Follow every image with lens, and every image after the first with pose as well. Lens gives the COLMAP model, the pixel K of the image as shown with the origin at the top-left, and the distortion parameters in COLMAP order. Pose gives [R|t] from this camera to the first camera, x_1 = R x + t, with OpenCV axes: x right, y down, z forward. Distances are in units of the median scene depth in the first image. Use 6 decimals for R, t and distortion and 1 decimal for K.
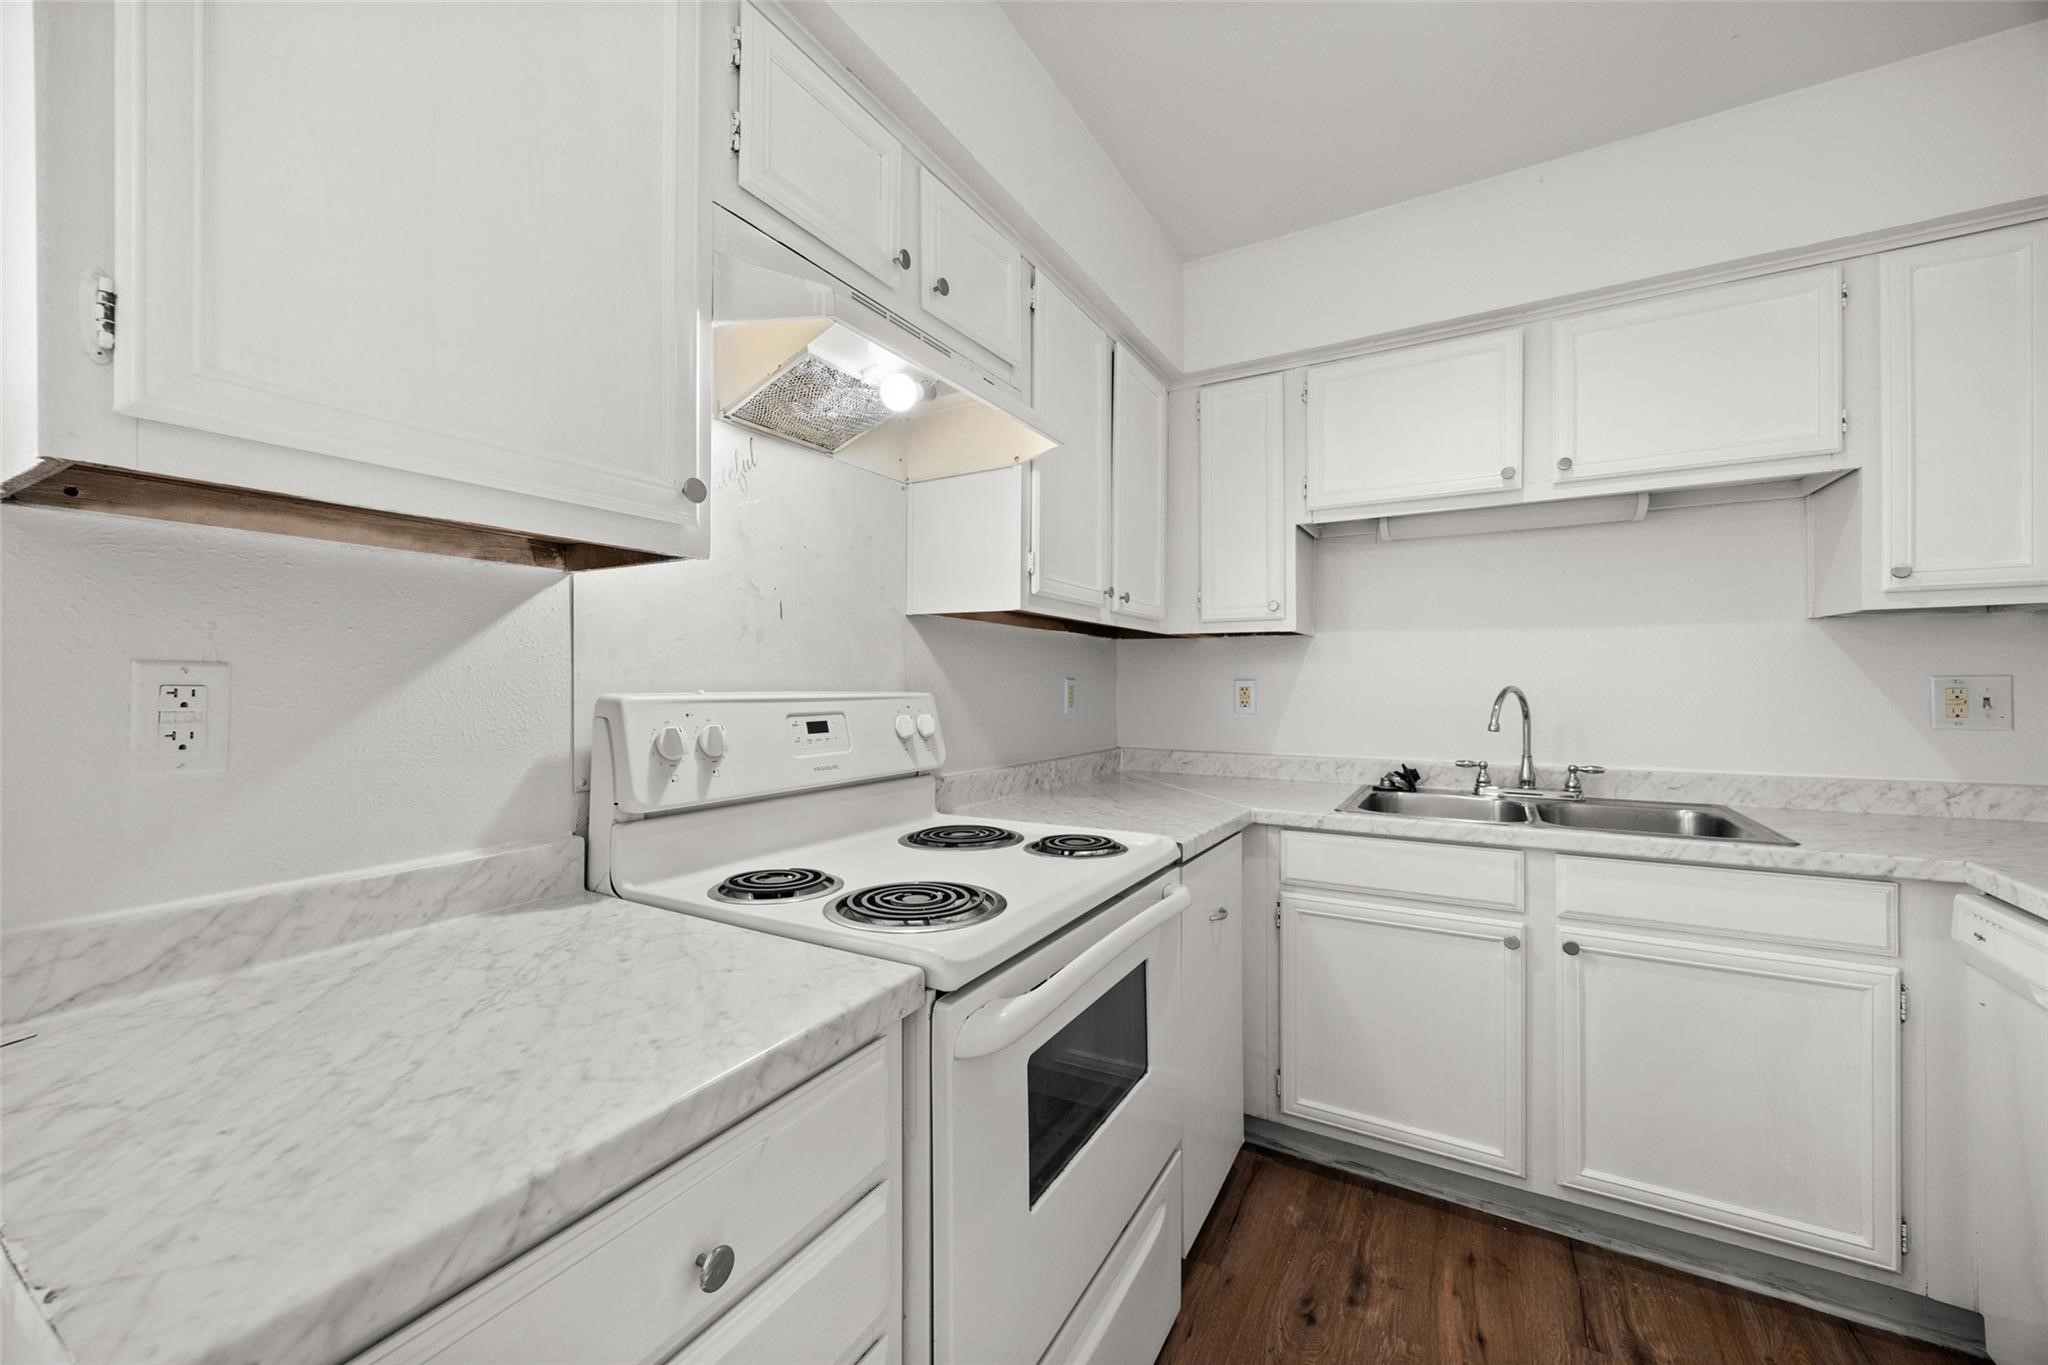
lens RADIAL K [[788.8, 0, 1024.0], [0, 788.8, 682.5], [0, 0, 1]] dist [-0.001367, -0.000096]
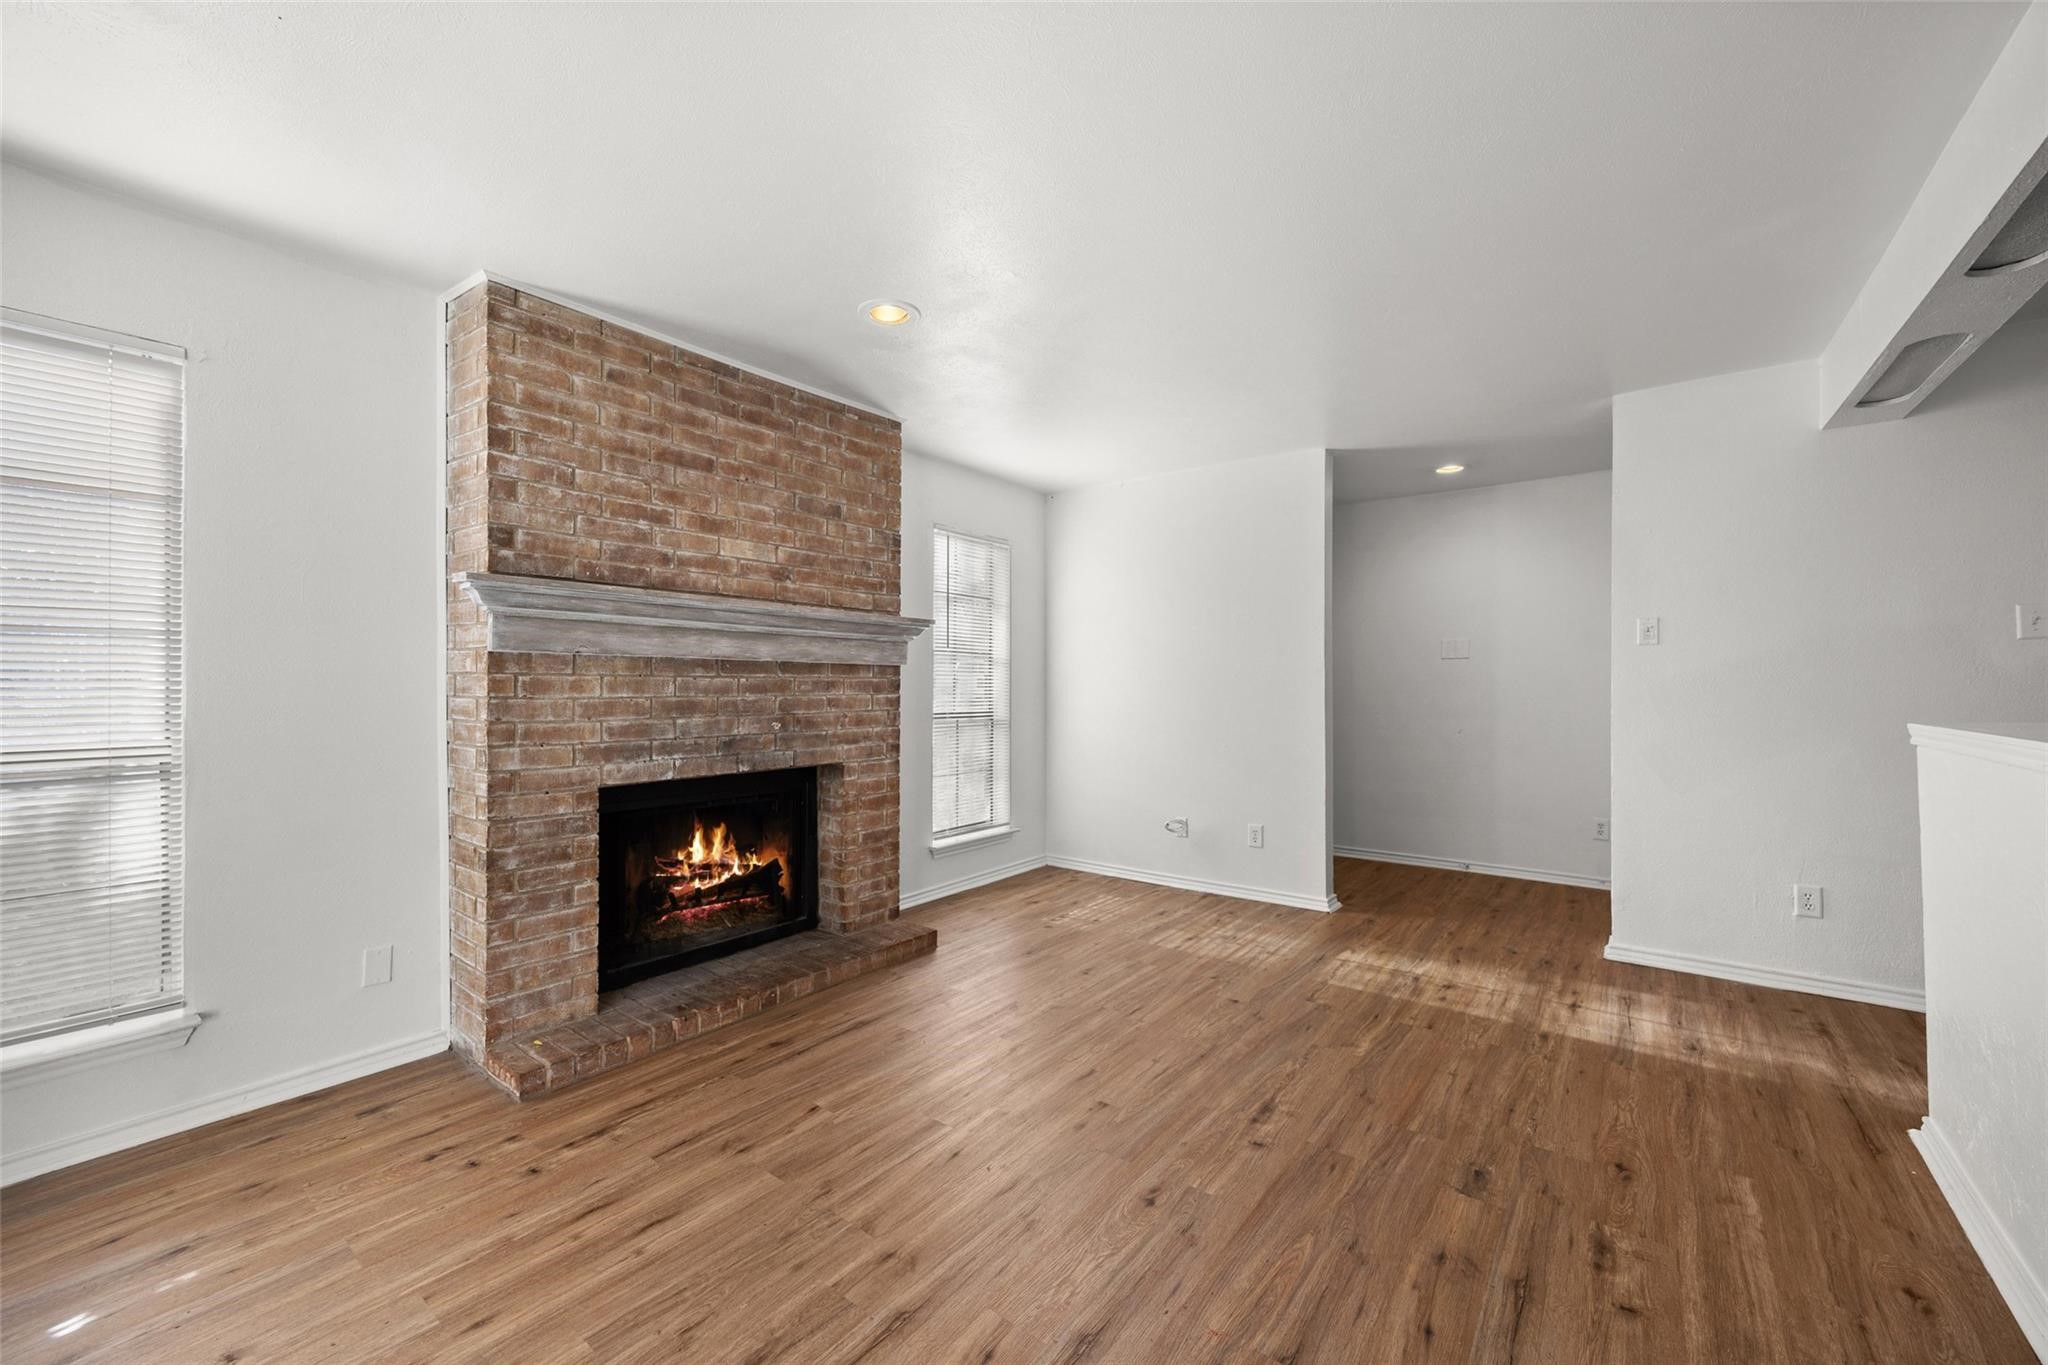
lens RADIAL K [[796.1, 0, 1024.0], [0, 796.1, 682.5], [0, 0, 1]] dist [-0.001870, -0.000076]
pose [[0.992326, -0.000462, -0.123652, -1.681869], [0.000031, 0.999994, -0.003487, 0.003412], [0.123653, 0.003456, 0.992320, -1.240742]]
